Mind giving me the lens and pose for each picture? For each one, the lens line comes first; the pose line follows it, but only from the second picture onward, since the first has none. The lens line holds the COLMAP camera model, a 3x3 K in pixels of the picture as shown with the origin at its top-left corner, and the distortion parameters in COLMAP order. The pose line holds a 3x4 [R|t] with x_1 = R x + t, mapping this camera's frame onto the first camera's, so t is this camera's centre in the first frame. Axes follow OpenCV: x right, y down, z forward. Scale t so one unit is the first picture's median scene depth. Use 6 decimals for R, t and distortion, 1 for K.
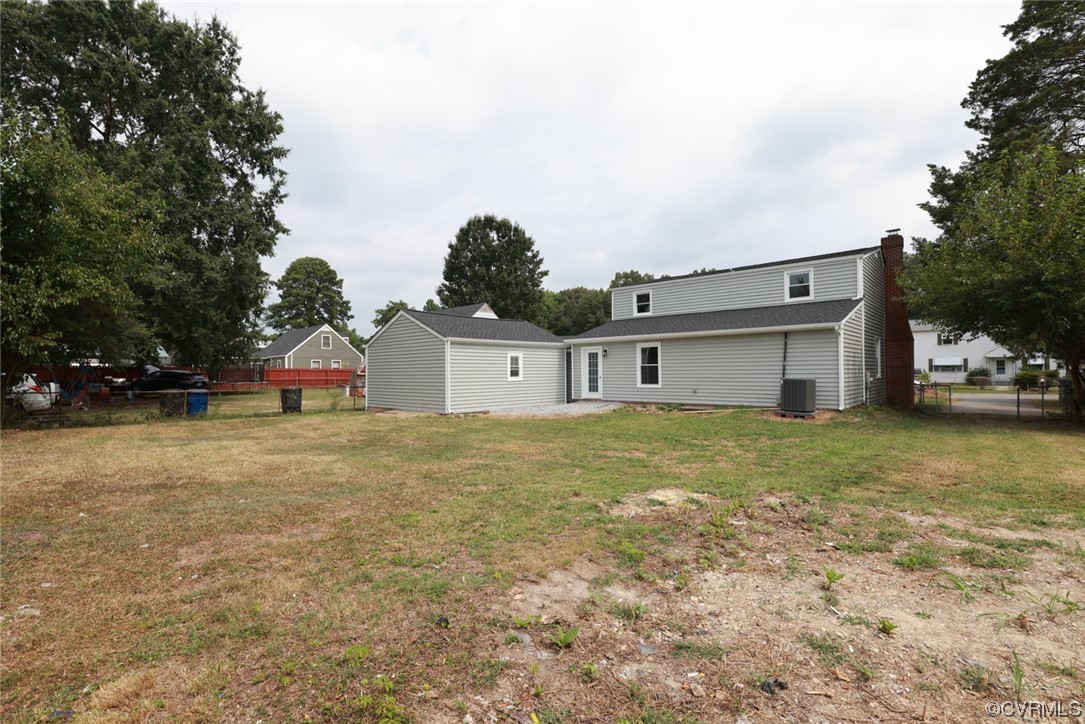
lens RADIAL K [[498.8, 0, 552.0], [0, 498.8, 365.6], [0, 0, 1]] dist [-0.043341, 0.011833]
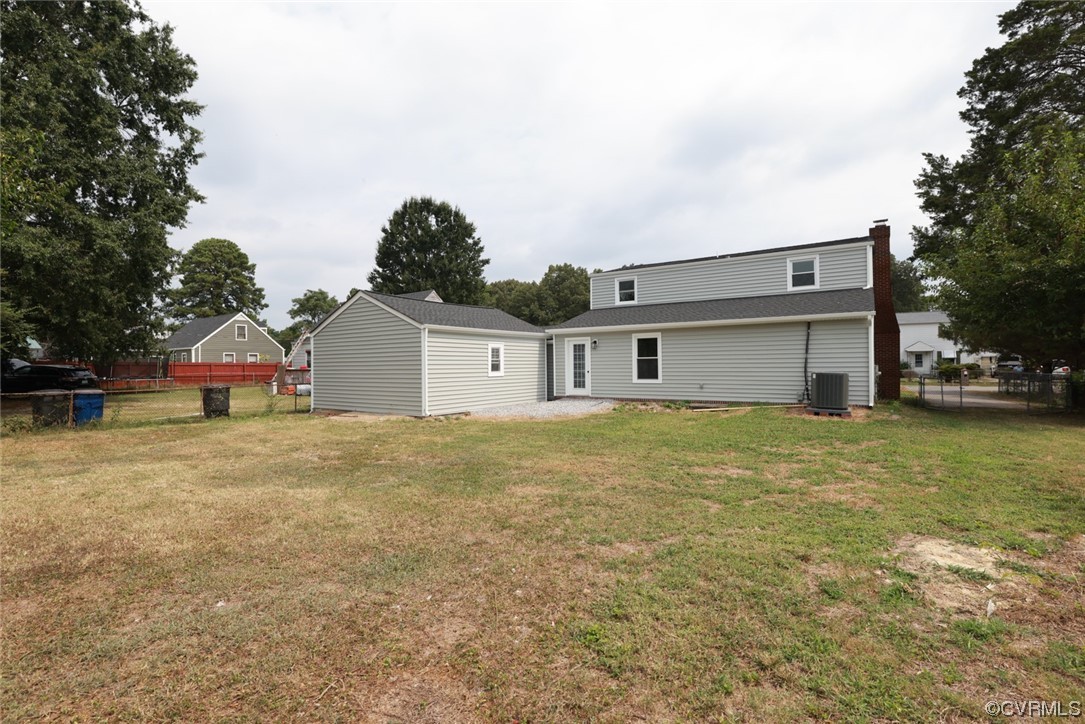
lens RADIAL K [[498.8, 0, 548.0], [0, 498.8, 362.5], [0, 0, 1]] dist [-0.043341, 0.011833]
pose [[0.989339, -0.001253, 0.145628, -0.107298], [0.000309, 0.999979, 0.006510, 0.001115], [-0.145633, -0.006395, 0.989318, 0.126224]]
